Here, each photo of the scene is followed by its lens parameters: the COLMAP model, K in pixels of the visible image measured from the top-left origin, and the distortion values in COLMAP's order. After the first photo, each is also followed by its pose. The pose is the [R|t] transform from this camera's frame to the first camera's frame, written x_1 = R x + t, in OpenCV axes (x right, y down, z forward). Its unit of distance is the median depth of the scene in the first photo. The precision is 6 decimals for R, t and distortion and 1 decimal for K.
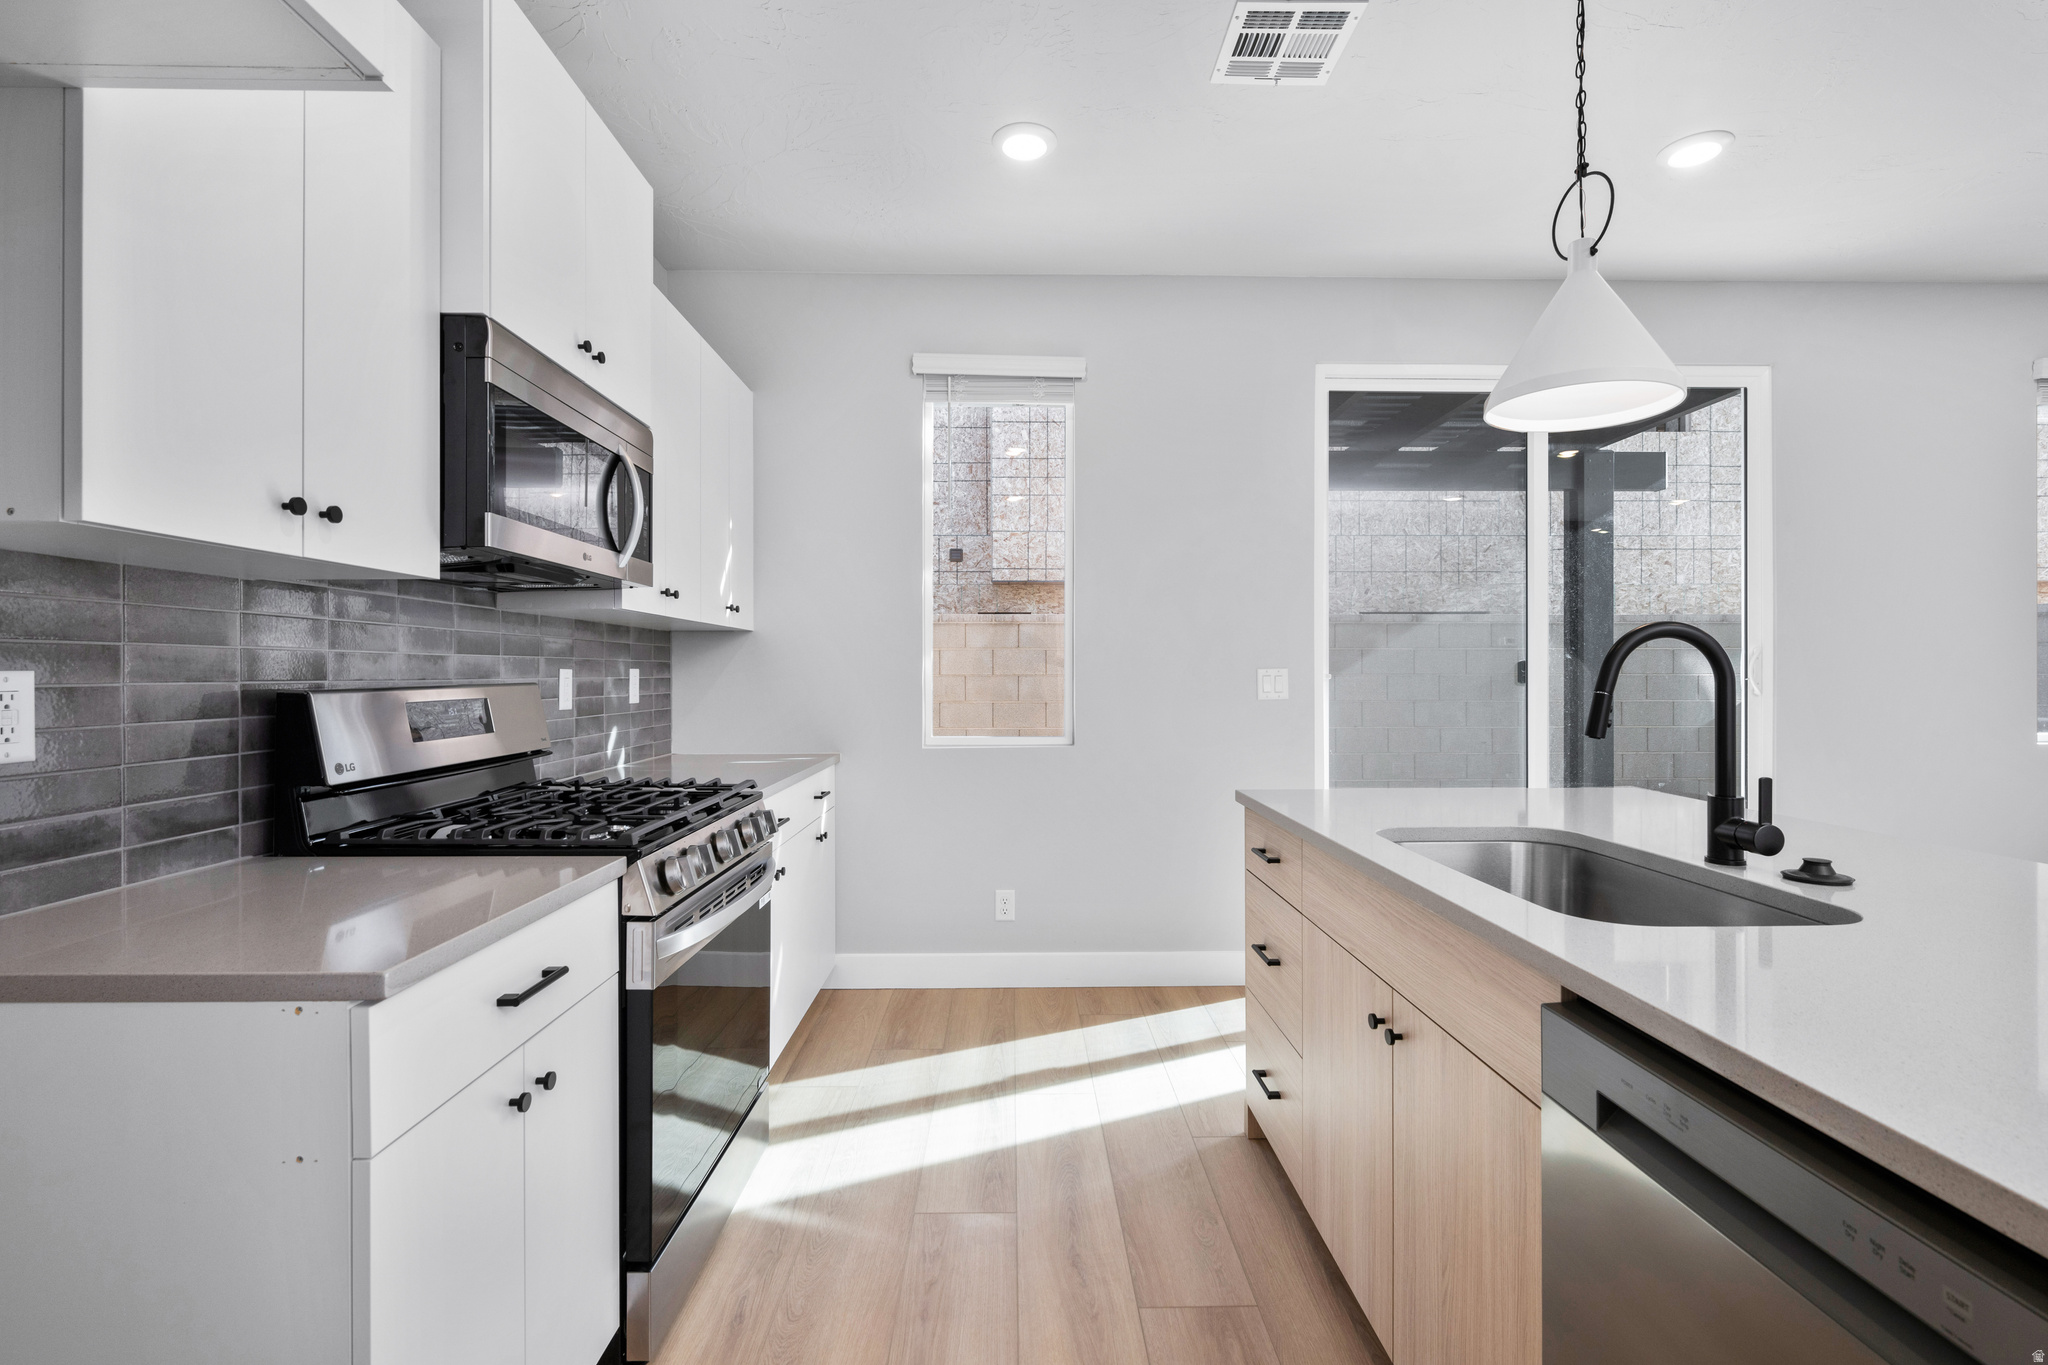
lens RADIAL K [[945.3, 0, 1030.2], [0, 945.3, 679.0], [0, 0, 1]] dist [-0.001498, -0.000181]
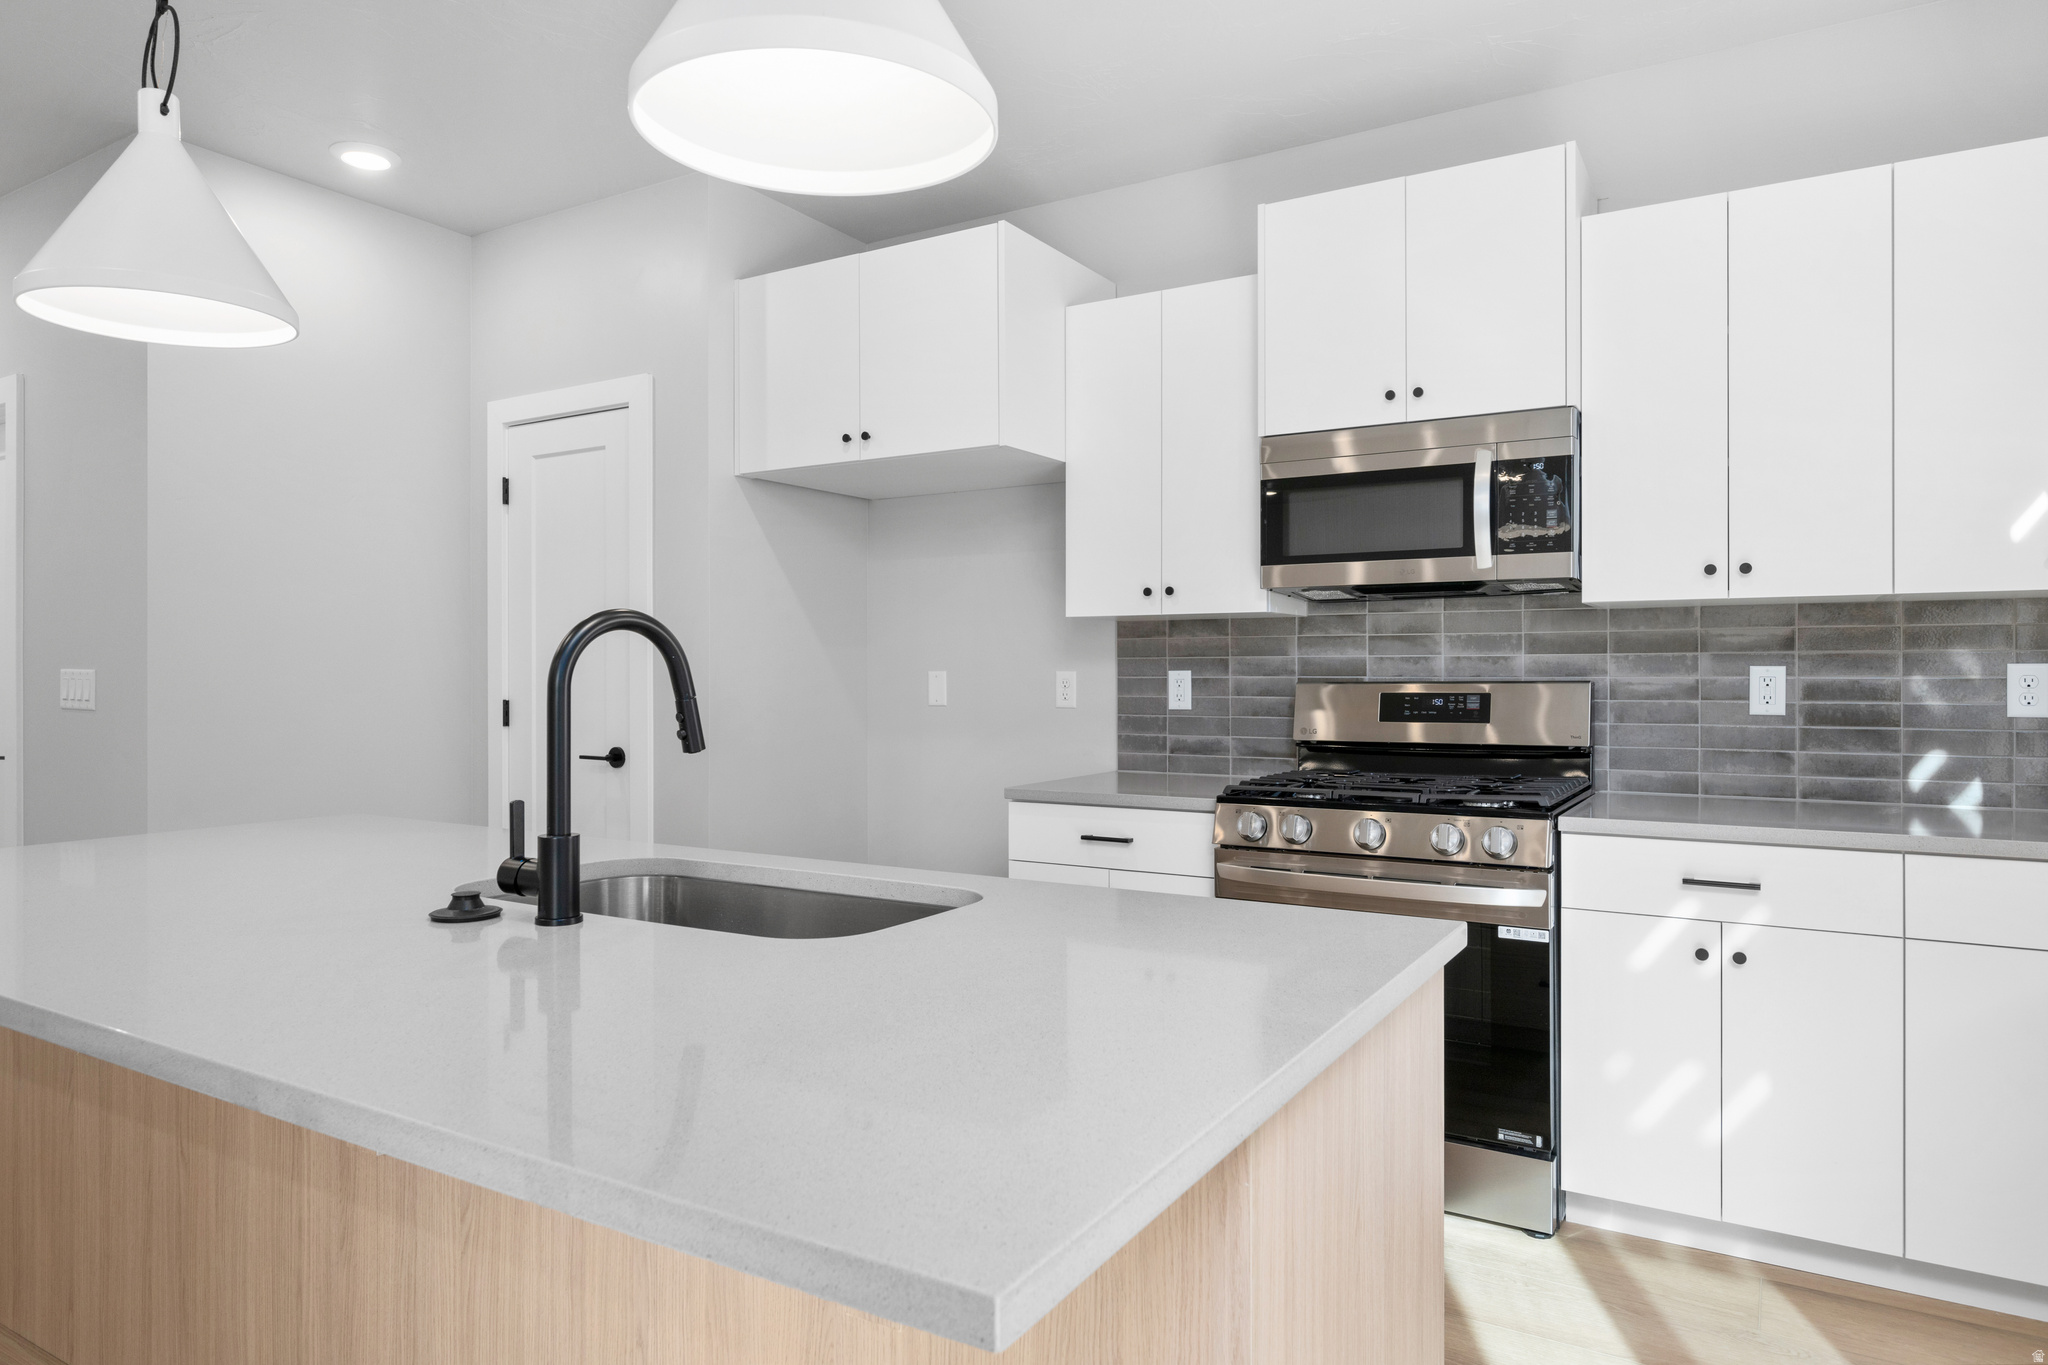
lens RADIAL K [[1240.5, 0, 1026.4], [0, 1240.5, 674.2], [0, 0, 1]] dist [0.001352, 0.000410]
pose [[-0.535219, 0.003531, -0.844706, 1.195615], [-0.003843, 0.999971, 0.006615, -0.012471], [0.844704, 0.006787, -0.535190, 1.592942]]
